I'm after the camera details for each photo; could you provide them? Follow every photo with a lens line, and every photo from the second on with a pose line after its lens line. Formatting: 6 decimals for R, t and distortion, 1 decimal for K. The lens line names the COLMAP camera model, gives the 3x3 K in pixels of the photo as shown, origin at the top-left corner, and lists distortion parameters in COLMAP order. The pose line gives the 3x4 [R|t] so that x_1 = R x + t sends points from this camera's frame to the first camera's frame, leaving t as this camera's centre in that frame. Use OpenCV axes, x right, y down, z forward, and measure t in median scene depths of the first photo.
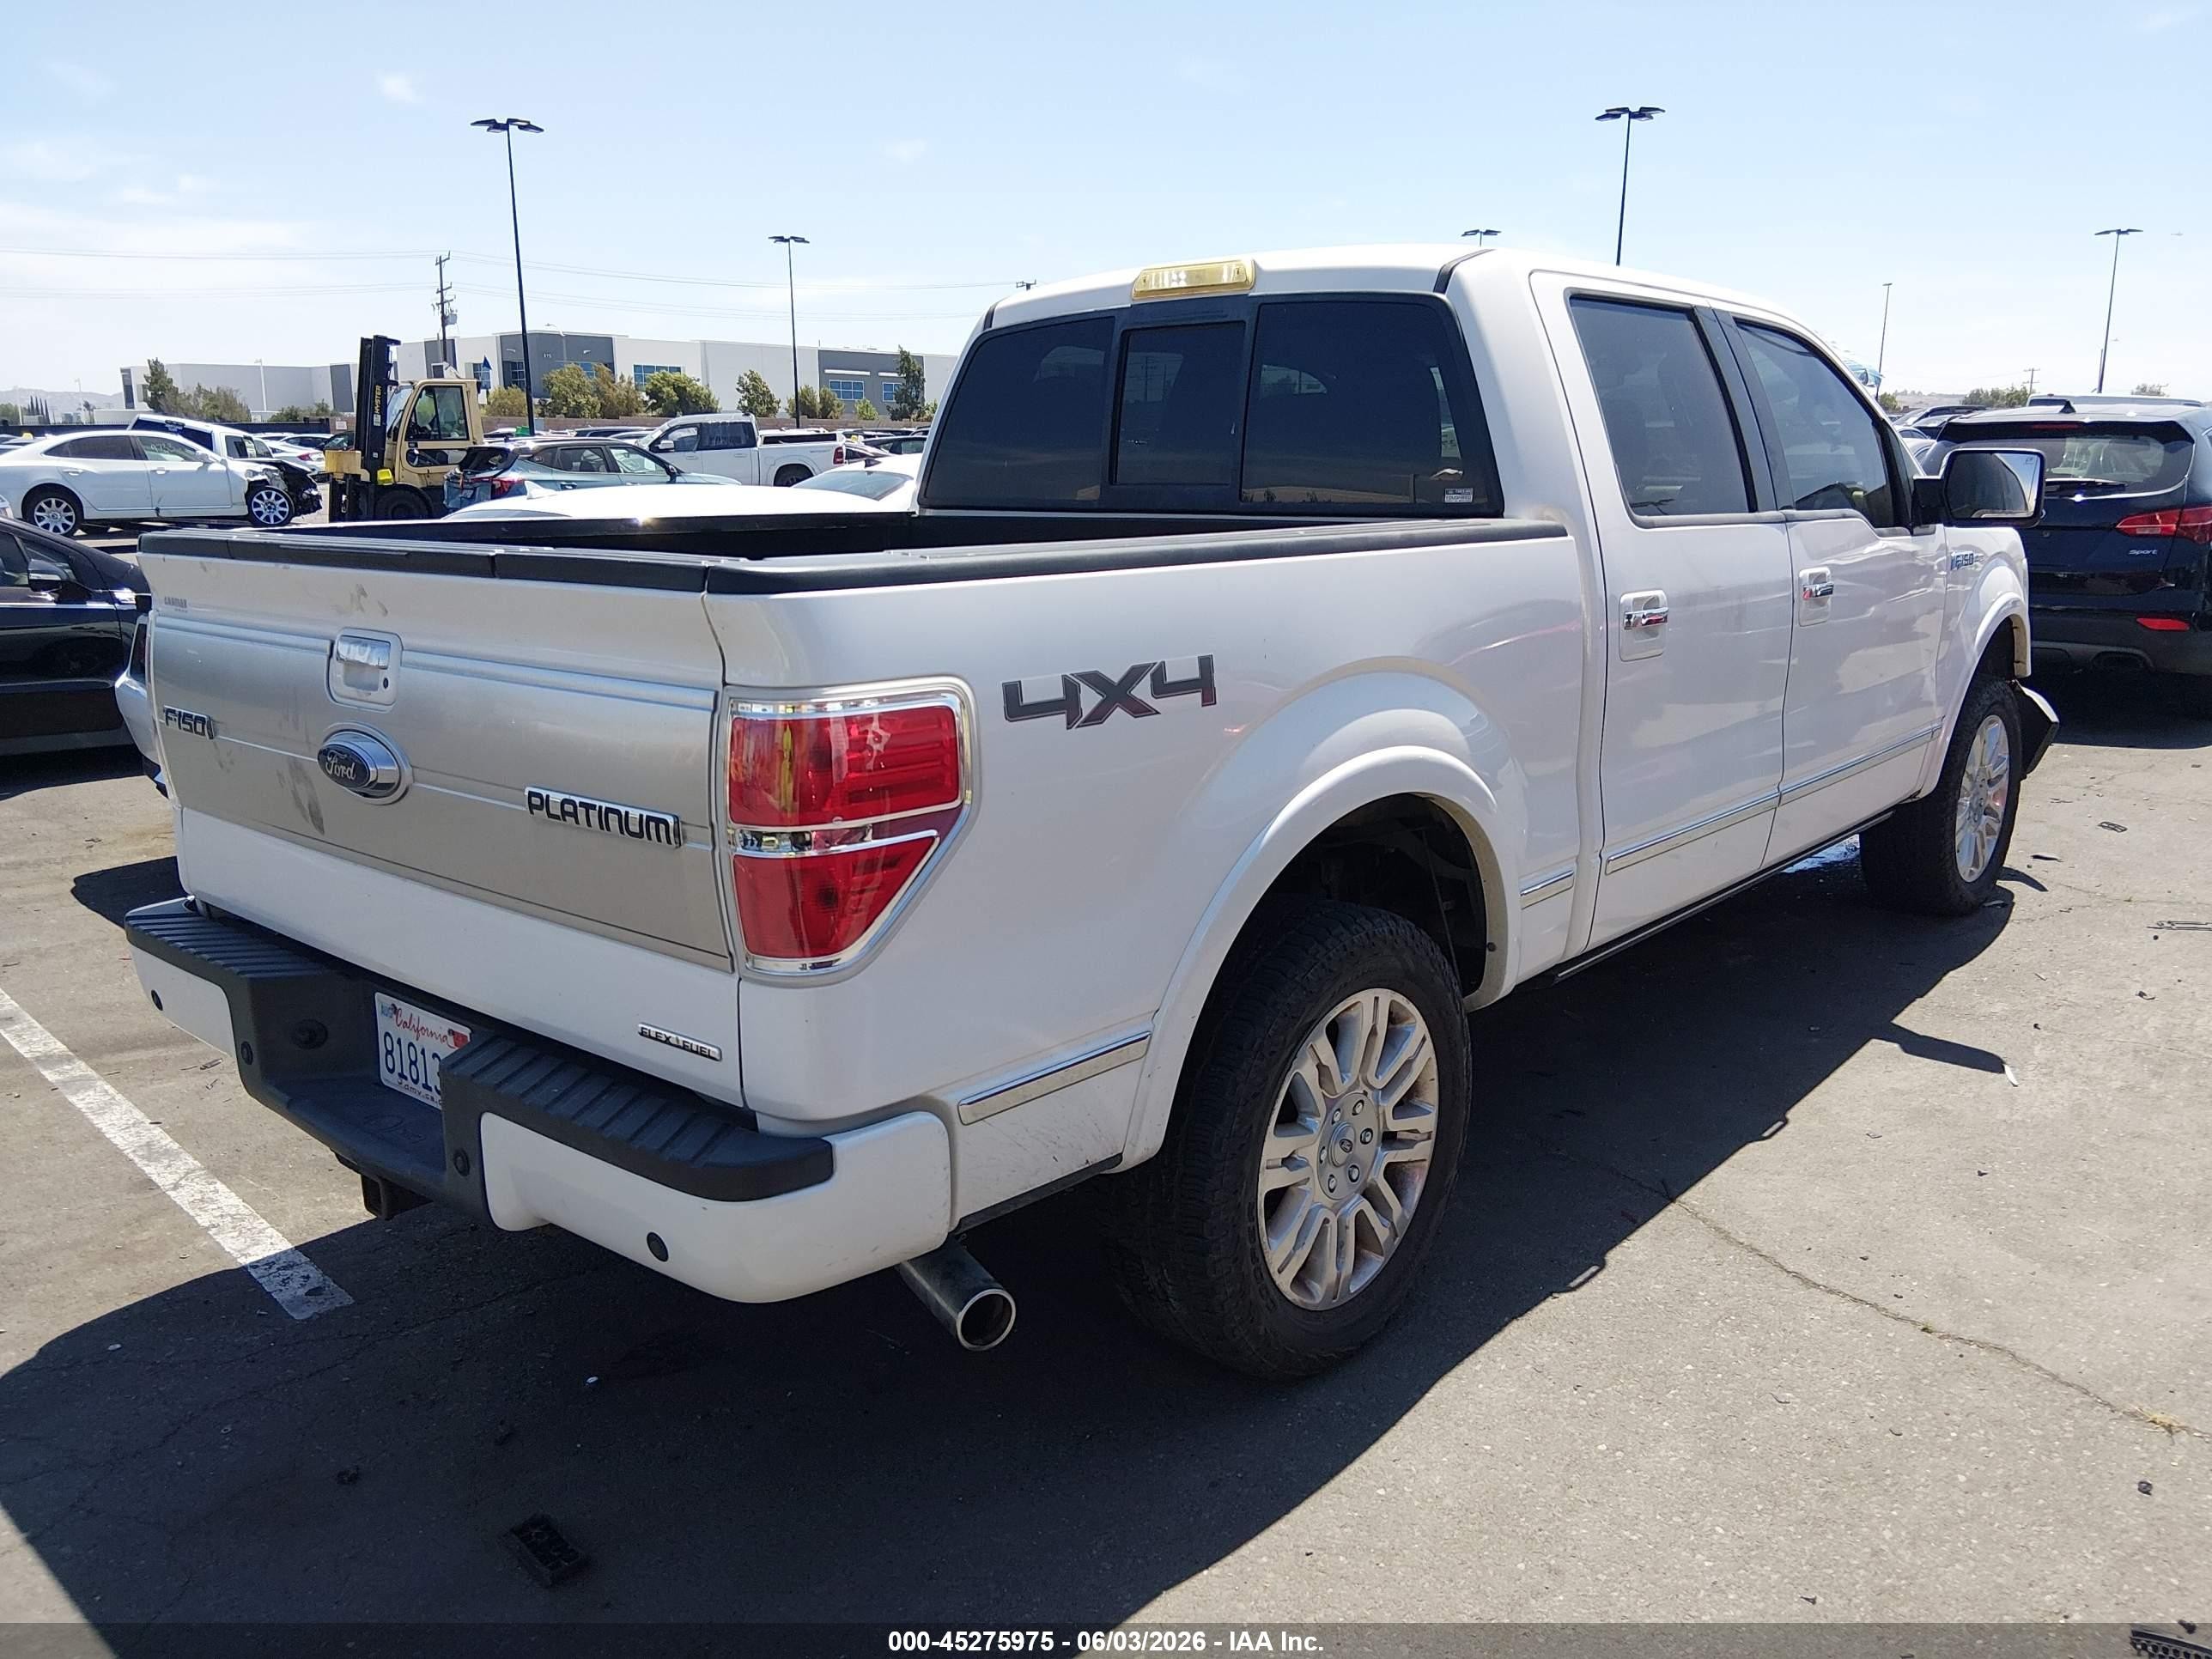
lens RADIAL K [[1666.0, 0, 1105.8], [0, 1666.0, 834.9], [0, 0, 1]] dist [0.096657, -0.149426]
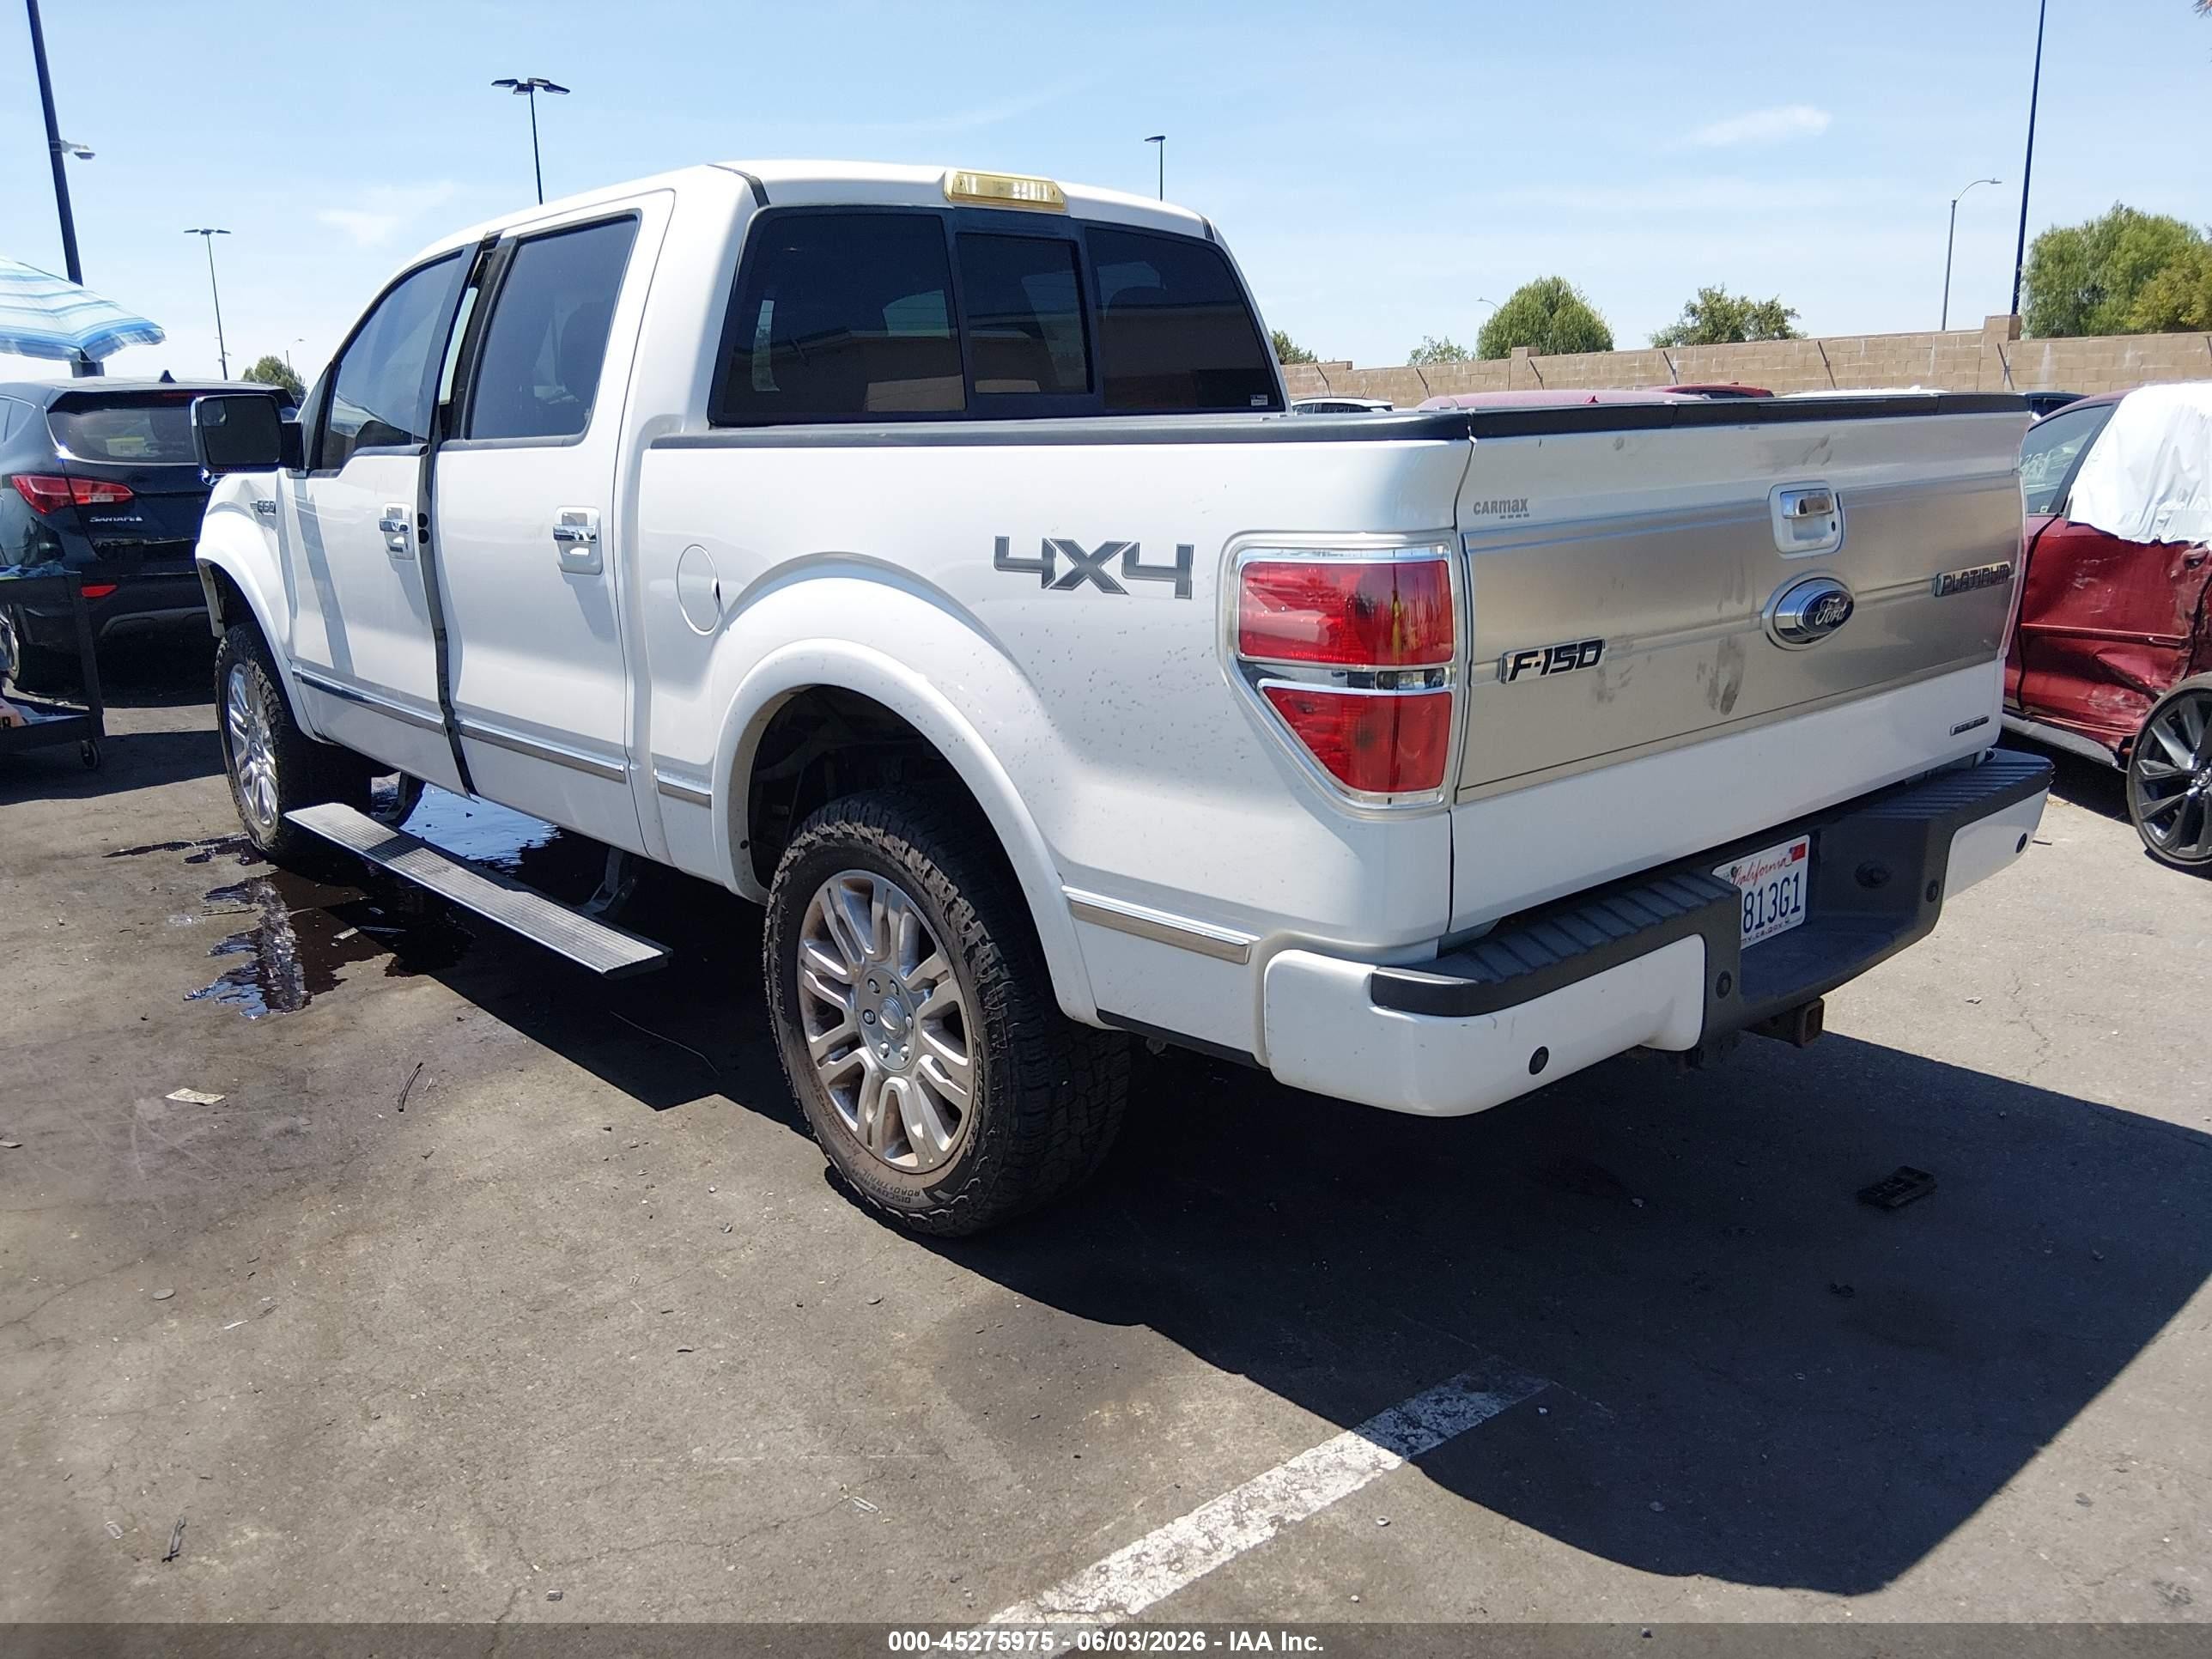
lens RADIAL K [[1670.6, 0, 1106.0], [0, 1670.6, 829.5], [0, 0, 1]] dist [0.110818, -0.171252]
pose [[0.127644, -0.233448, 0.963955, -1.415522], [0.240975, 0.950082, 0.198179, -0.207350], [-0.962101, 0.206992, 0.177527, 1.158160]]
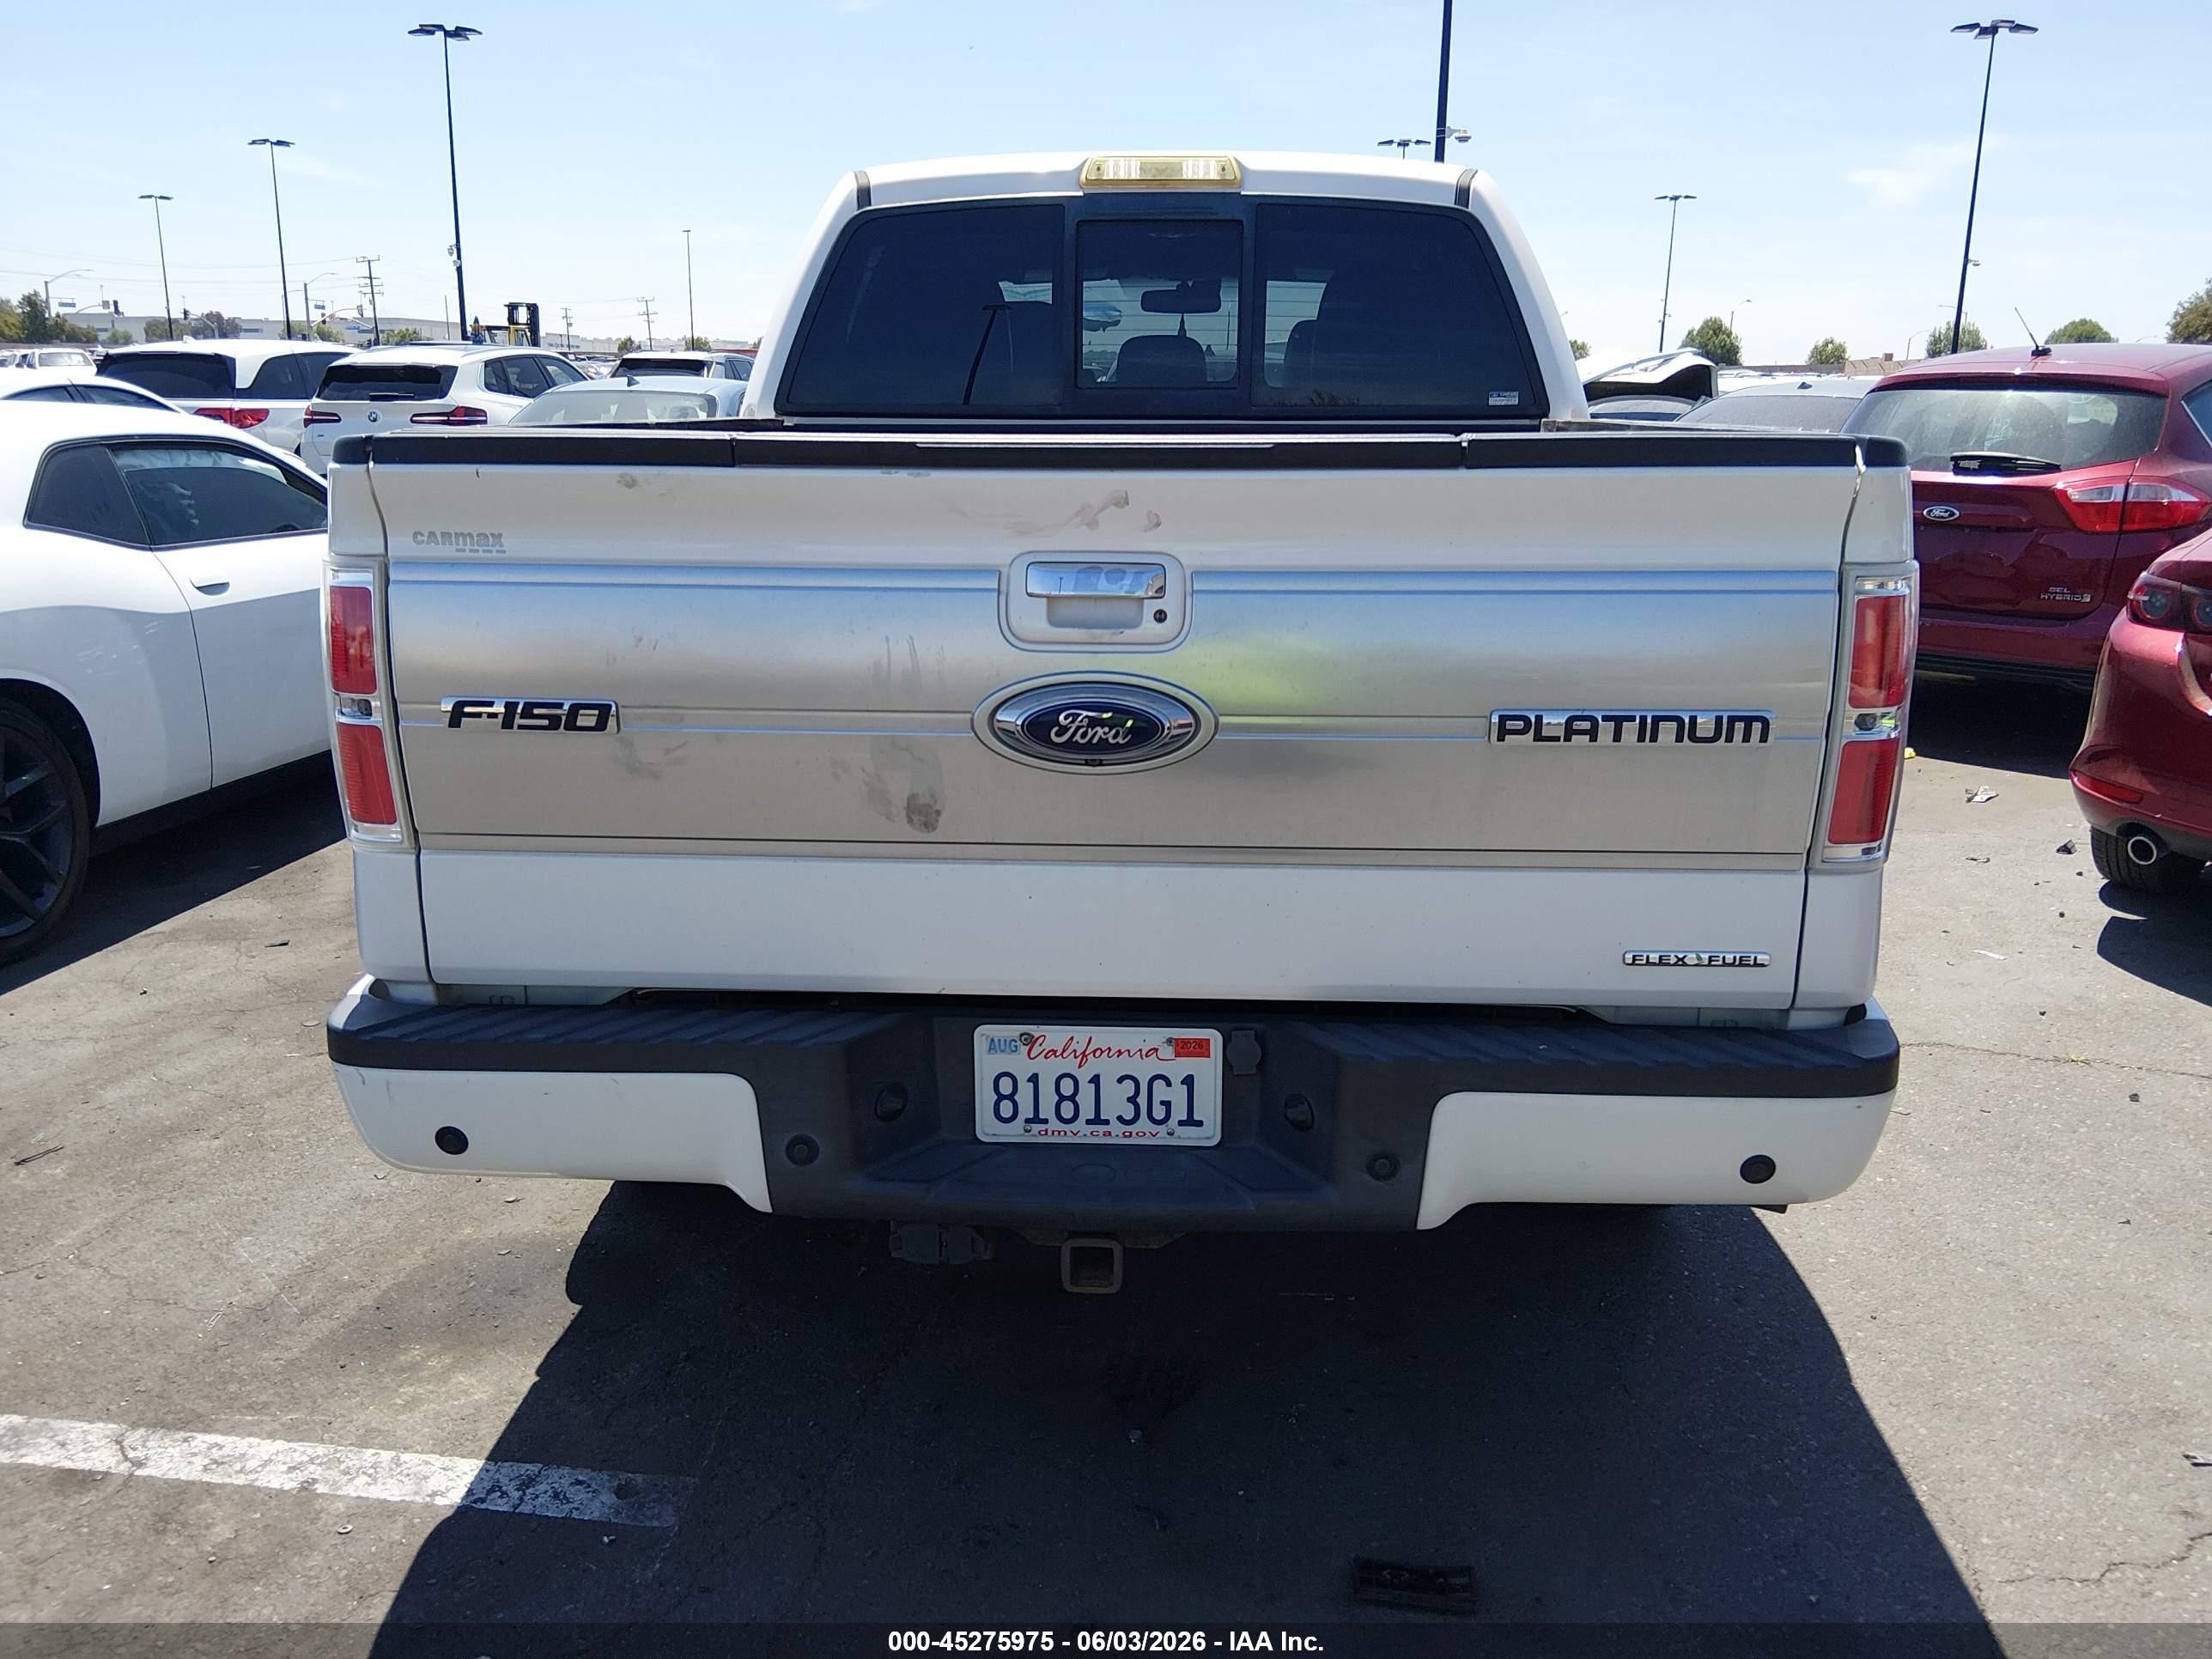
lens RADIAL K [[1673.6, 0, 1097.3], [0, 1673.6, 839.9], [0, 0, 1]] dist [0.113807, -0.183856]
pose [[0.790827, -0.145896, 0.594396, -0.835013], [0.125004, 0.989203, 0.076488, -0.044204], [-0.599138, 0.013813, 0.800527, 0.346031]]
